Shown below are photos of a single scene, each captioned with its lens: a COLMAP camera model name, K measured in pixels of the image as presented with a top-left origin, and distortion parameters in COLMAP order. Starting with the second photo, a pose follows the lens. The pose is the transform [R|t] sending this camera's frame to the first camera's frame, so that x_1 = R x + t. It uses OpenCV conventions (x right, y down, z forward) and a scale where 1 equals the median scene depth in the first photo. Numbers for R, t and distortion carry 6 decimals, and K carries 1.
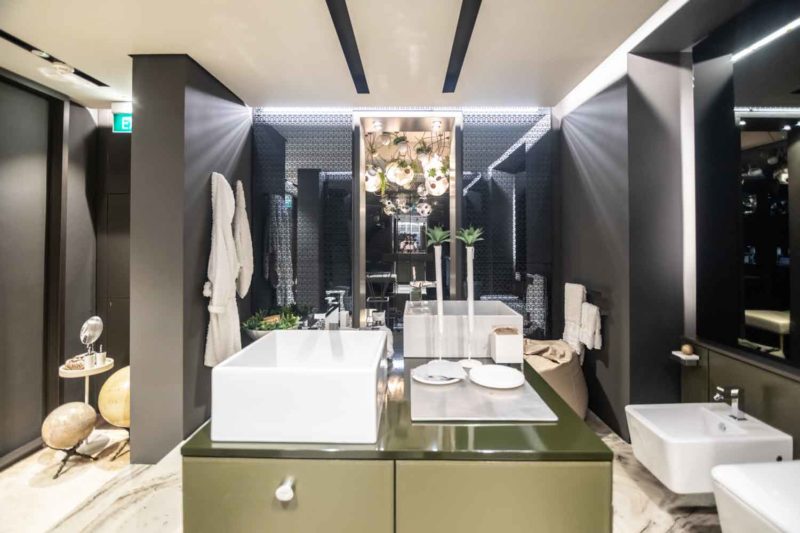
lens RADIAL K [[365.0, 0, 408.9], [0, 365.0, 246.5], [0, 0, 1]] dist [-0.017120, -0.000835]
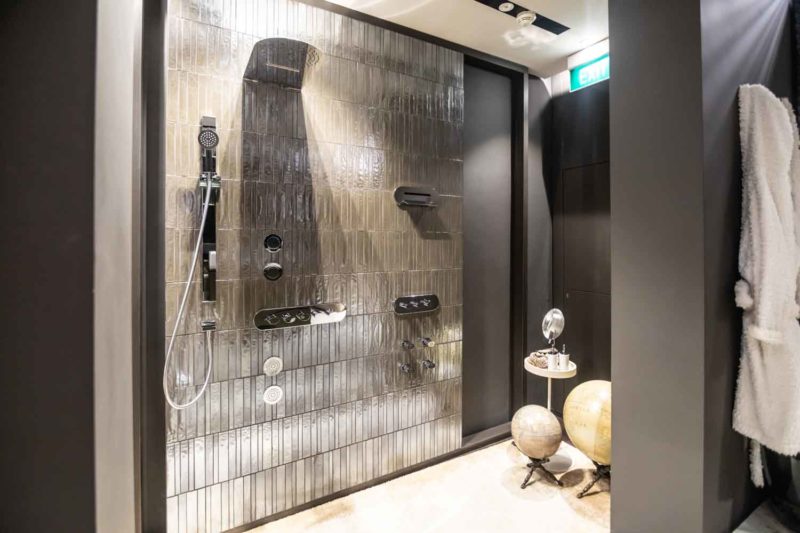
lens RADIAL K [[365.0, 0, 409.6], [0, 365.0, 247.3], [0, 0, 1]] dist [-0.017120, -0.000835]
pose [[0.506674, 0.006561, -0.862113, -0.316547], [0.015853, 0.999731, 0.016925, 0.027043], [0.861992, -0.022242, 0.506434, 0.271829]]
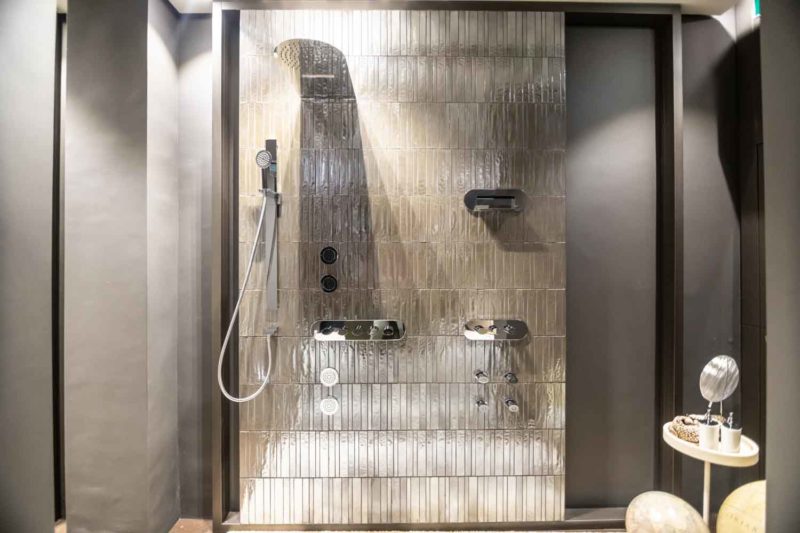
lens RADIAL K [[365.0, 0, 402.3], [0, 365.0, 267.2], [0, 0, 1]] dist [-0.017120, -0.000835]
pose [[0.019085, 0.002155, -0.999816, -0.339606], [0.013275, 0.999909, 0.002408, 0.048989], [0.999730, -0.013318, 0.019054, 0.520617]]
